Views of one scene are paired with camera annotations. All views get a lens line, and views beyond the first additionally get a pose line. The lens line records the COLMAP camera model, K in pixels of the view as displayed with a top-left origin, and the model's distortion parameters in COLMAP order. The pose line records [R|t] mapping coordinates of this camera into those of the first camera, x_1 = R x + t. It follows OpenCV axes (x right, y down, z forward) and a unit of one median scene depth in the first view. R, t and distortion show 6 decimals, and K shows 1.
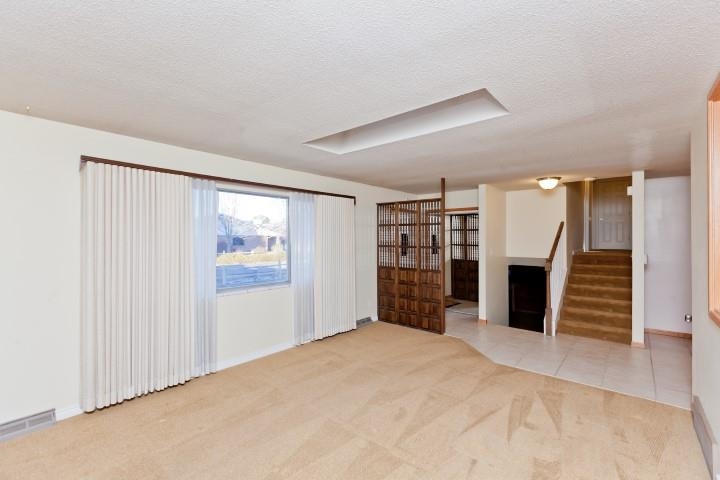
lens RADIAL K [[321.2, 0, 361.0], [0, 321.2, 238.4], [0, 0, 1]] dist [0.002669, 0.000506]
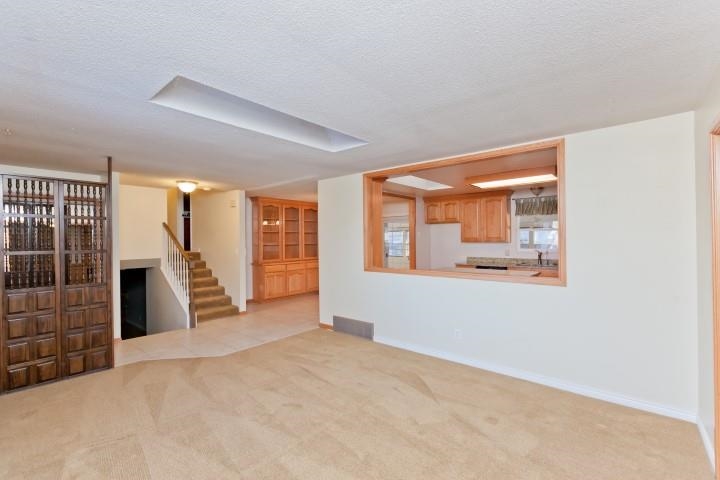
lens RADIAL K [[321.2, 0, 361.0], [0, 321.2, 238.4], [0, 0, 1]] dist [0.002669, 0.000506]
pose [[-0.006464, 0.002321, 0.999976, -0.498195], [0.006470, 0.999976, -0.002279, 0.006074], [-0.999958, 0.006455, -0.006479, 0.429330]]
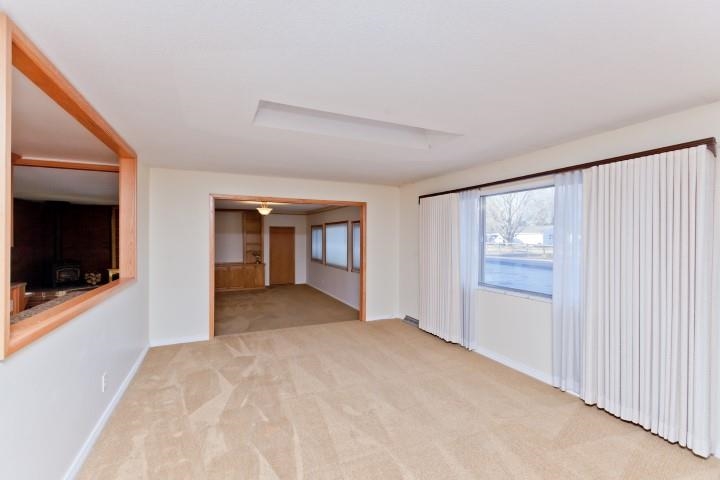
lens RADIAL K [[321.2, 0, 361.0], [0, 321.2, 238.4], [0, 0, 1]] dist [0.002669, 0.000506]
pose [[-0.415352, 0.001767, -0.909659, 0.564156], [0.000613, 0.999998, 0.001663, -0.001537], [0.909661, 0.000133, -0.415352, 0.793207]]
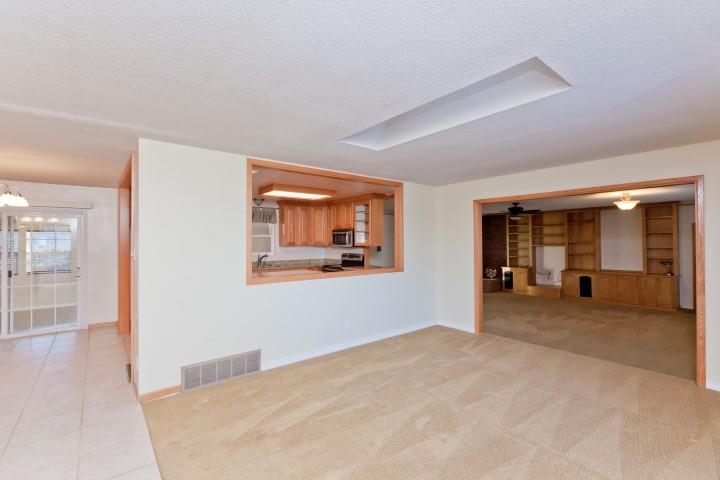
lens RADIAL K [[321.2, 0, 361.0], [0, 321.2, 238.4], [0, 0, 1]] dist [0.002669, 0.000506]
pose [[-0.985926, 0.005284, 0.167098, 0.073253], [0.003203, 0.999914, -0.012721, 0.004575], [-0.167151, -0.012007, -0.985858, 1.082803]]
